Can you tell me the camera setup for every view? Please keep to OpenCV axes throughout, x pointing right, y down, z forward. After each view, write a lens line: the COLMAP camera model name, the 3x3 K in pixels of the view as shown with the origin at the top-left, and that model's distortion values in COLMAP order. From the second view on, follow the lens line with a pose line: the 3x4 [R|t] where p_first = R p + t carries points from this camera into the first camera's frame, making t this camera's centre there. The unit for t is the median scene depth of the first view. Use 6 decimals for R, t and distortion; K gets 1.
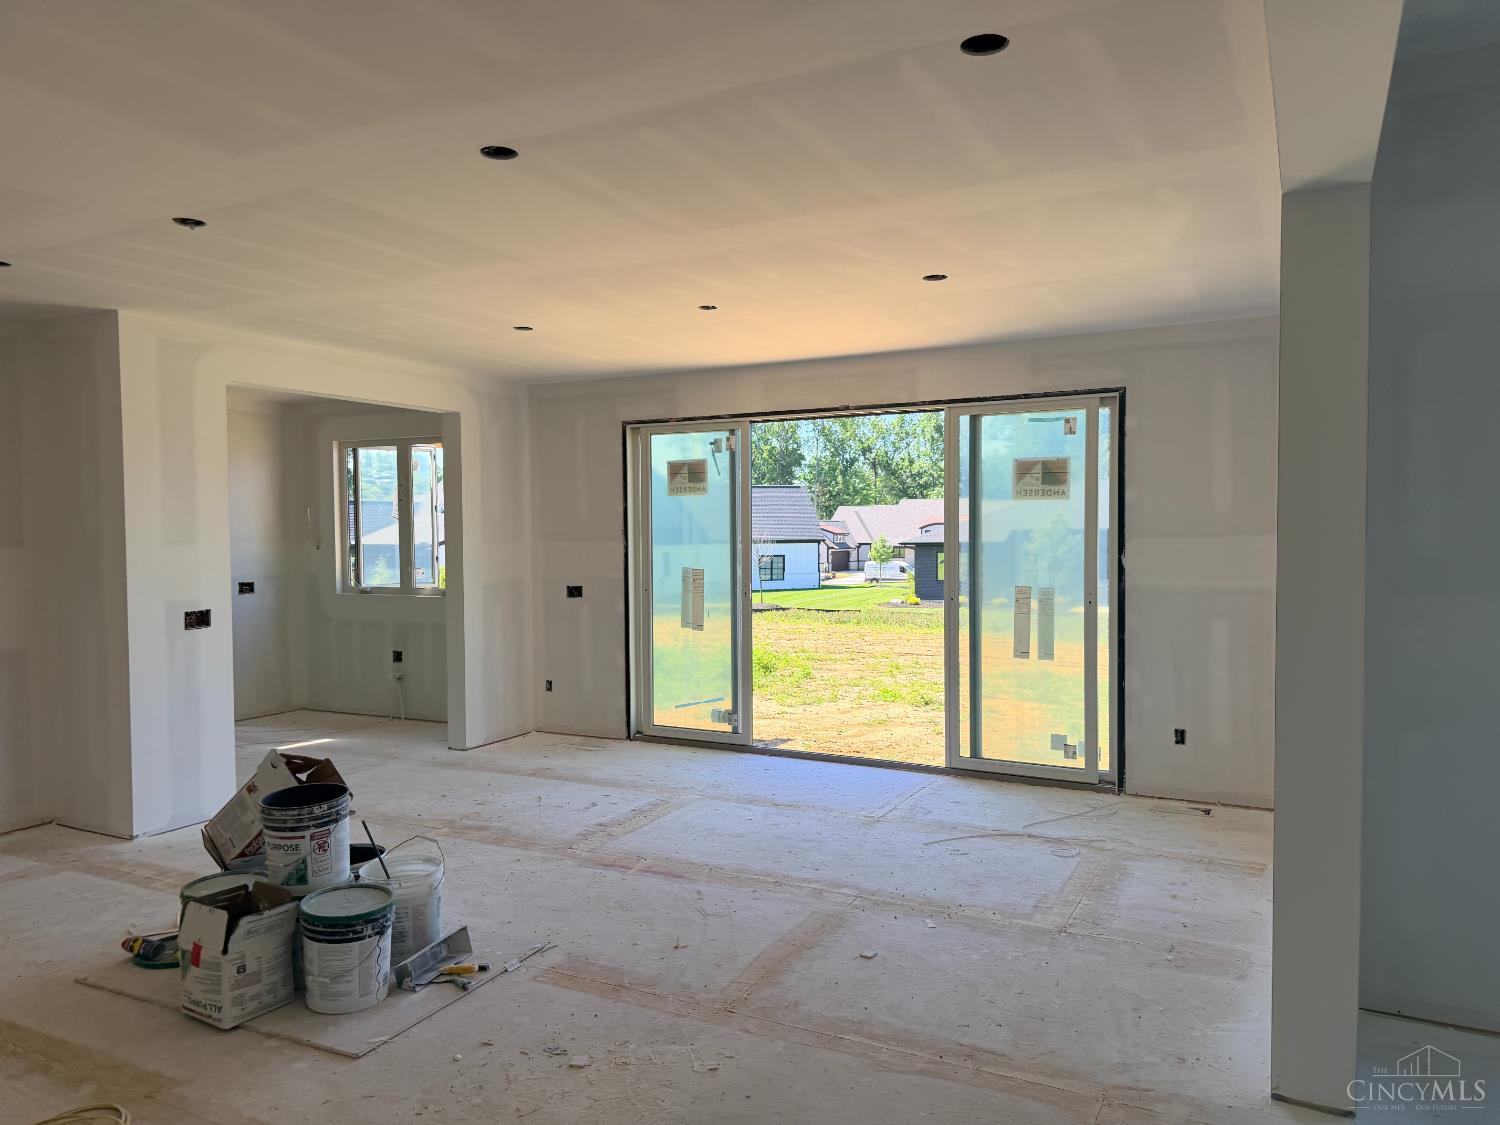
lens RADIAL K [[1060.4, 0, 768.0], [0, 1060.4, 563.0], [0, 0, 1]] dist [-0.001138, -0.009181]
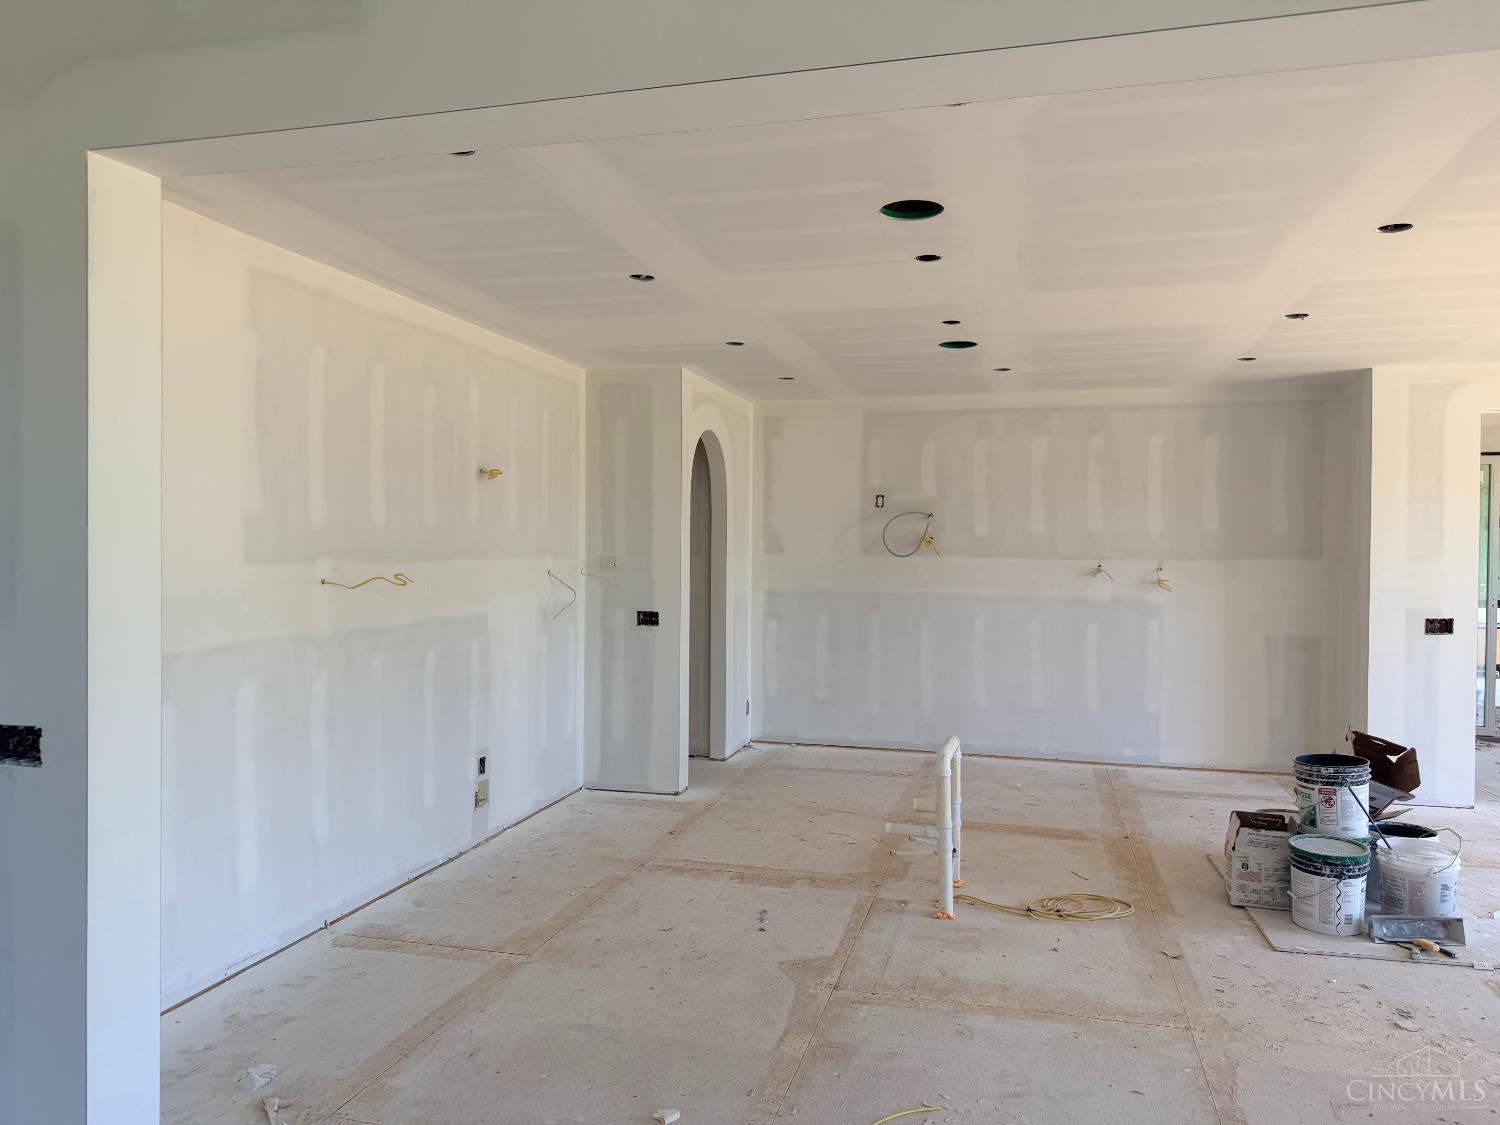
lens RADIAL K [[1051.4, 0, 754.8], [0, 1051.4, 558.7], [0, 0, 1]] dist [0.099383, -0.153281]
pose [[0.212056, 0.021706, -0.977016, 0.663865], [-0.041138, 0.999065, 0.013267, -0.006437], [0.976391, 0.037379, 0.212751, 0.064648]]
